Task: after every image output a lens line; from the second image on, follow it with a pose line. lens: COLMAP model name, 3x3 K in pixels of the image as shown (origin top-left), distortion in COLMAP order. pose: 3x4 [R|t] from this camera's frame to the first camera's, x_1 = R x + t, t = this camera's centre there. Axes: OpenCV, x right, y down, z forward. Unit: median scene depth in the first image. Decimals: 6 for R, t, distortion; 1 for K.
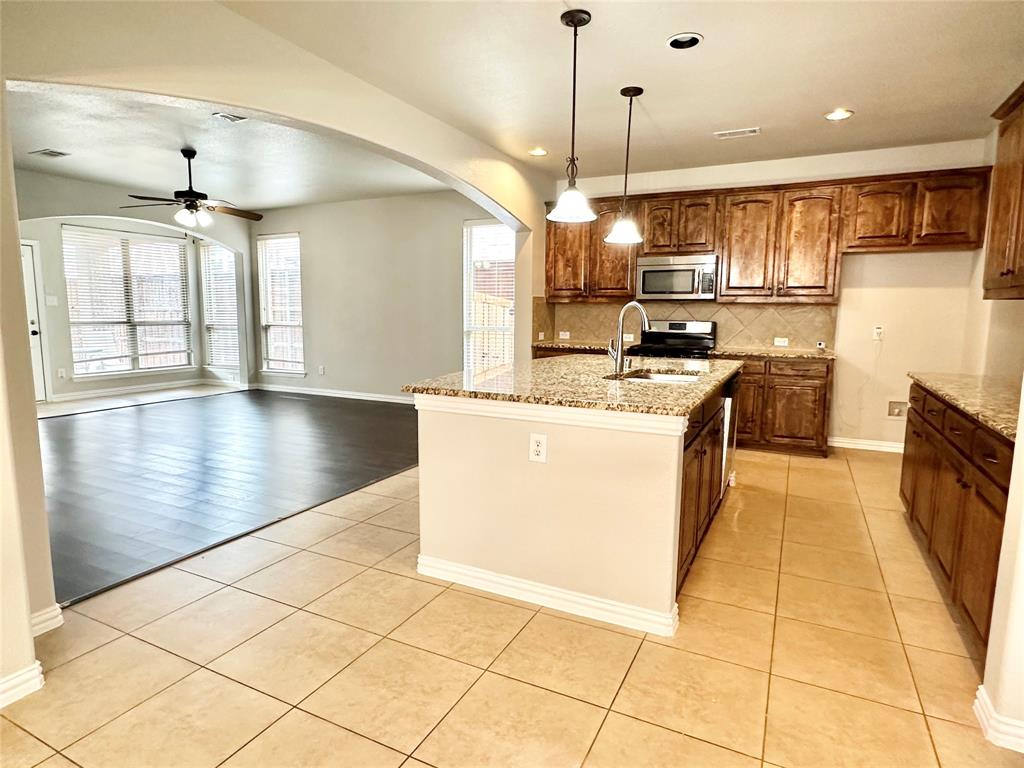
lens RADIAL K [[579.1, 0, 507.3], [0, 579.1, 379.6], [0, 0, 1]] dist [-0.006922, 0.001091]
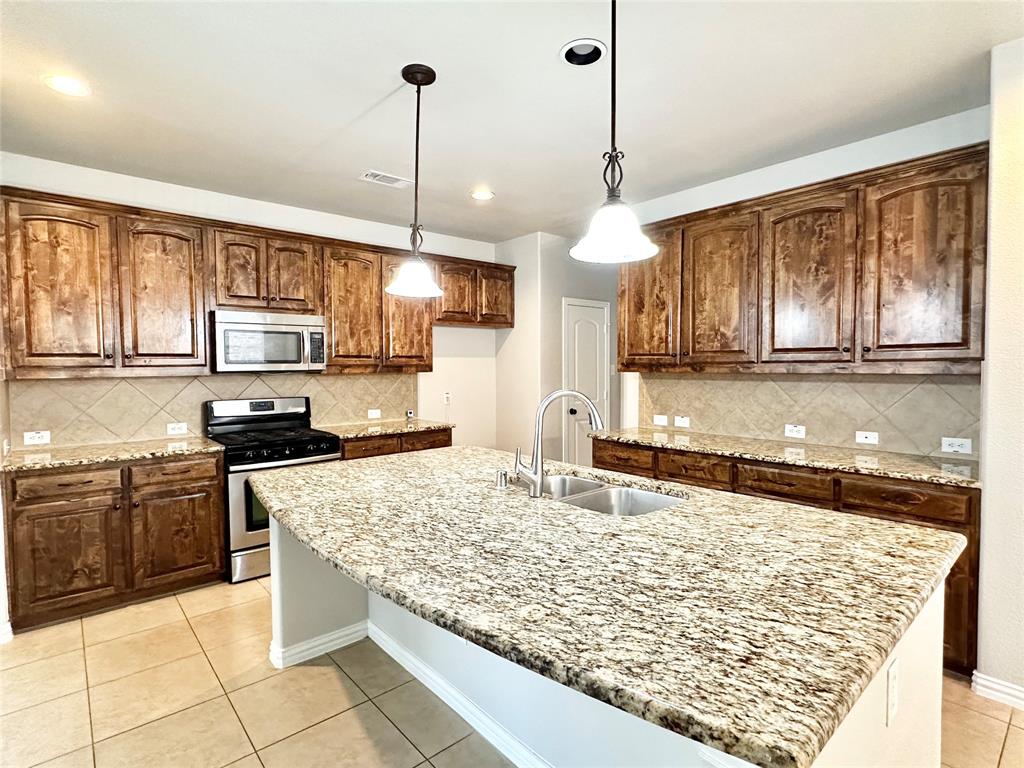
lens RADIAL K [[518.2, 0, 509.6], [0, 518.2, 381.3], [0, 0, 1]] dist [-0.004172, 0.000804]
pose [[0.373281, -0.040228, 0.926846, -0.206328], [0.121976, 0.992515, -0.006046, -0.082421], [-0.919665, 0.115310, 0.375393, 0.464464]]
